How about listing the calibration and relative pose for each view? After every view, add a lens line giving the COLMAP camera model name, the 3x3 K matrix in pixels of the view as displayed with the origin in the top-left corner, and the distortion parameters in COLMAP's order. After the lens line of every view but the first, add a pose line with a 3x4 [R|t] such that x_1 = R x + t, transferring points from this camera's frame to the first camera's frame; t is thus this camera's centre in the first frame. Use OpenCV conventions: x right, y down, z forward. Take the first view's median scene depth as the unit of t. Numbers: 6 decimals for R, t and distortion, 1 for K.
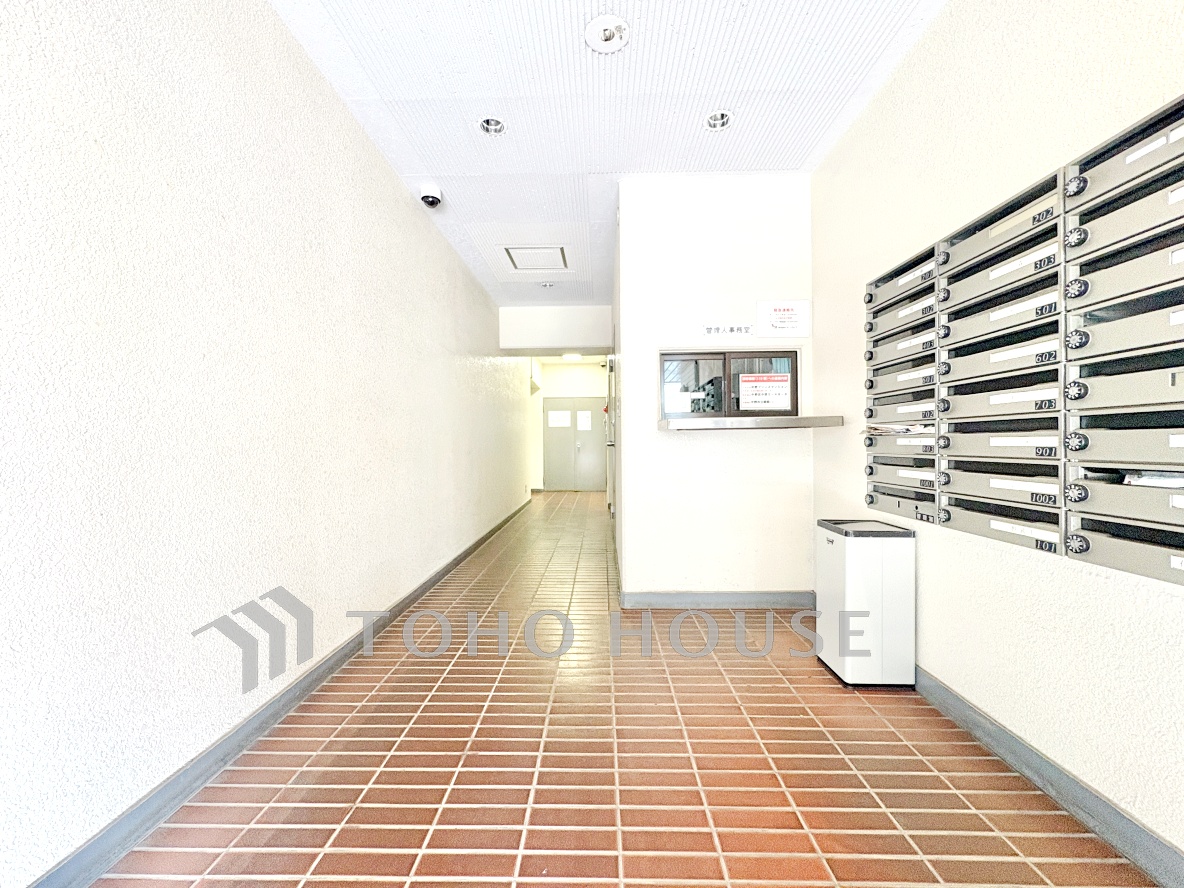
lens RADIAL K [[474.3, 0, 588.1], [0, 474.3, 444.3], [0, 0, 1]] dist [0.004145, 0.000528]
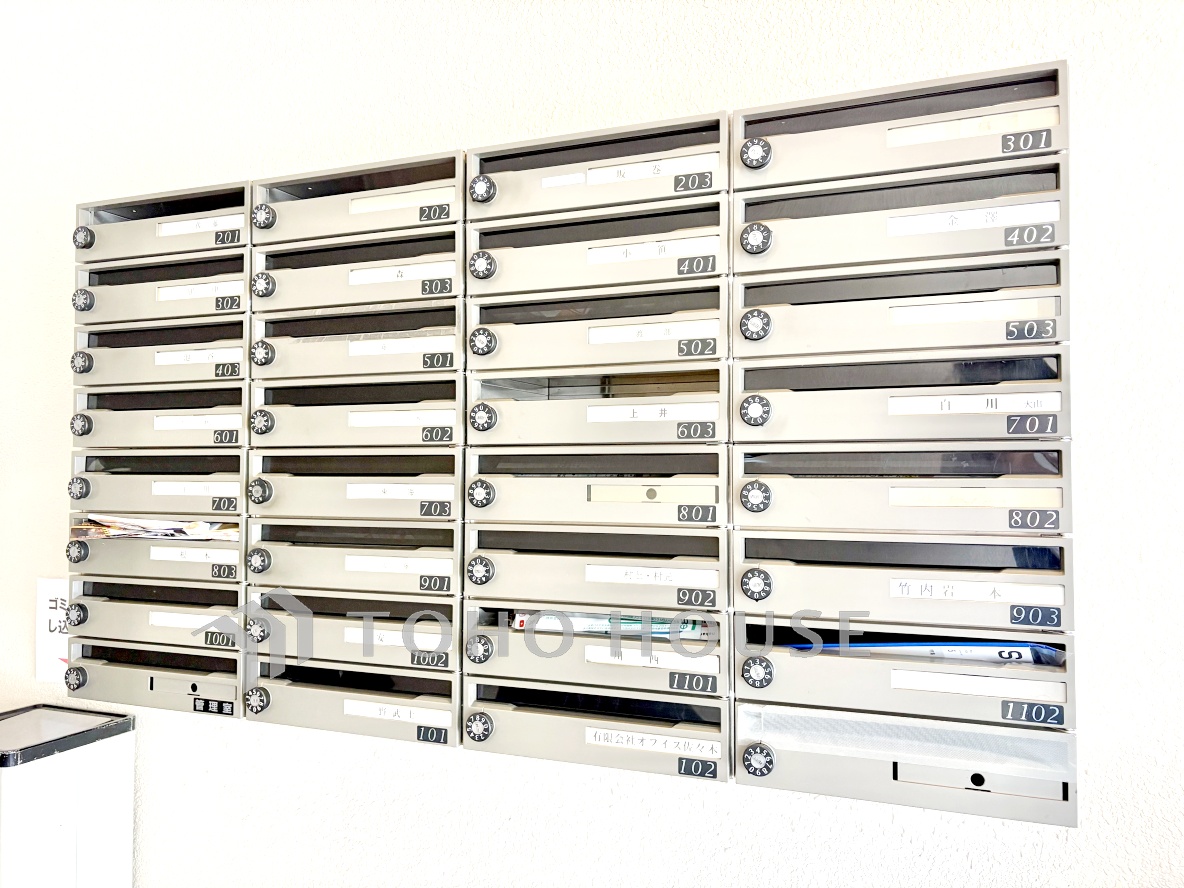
lens RADIAL K [[799.7, 0, 590.0], [0, 799.7, 451.1], [0, 0, 1]] dist [0.030884, 0.004051]
pose [[0.317238, 0.028223, 0.947926, 0.008949], [-0.003700, 0.999586, -0.028523, -0.097768], [-0.948339, 0.005541, 0.317211, 0.347645]]
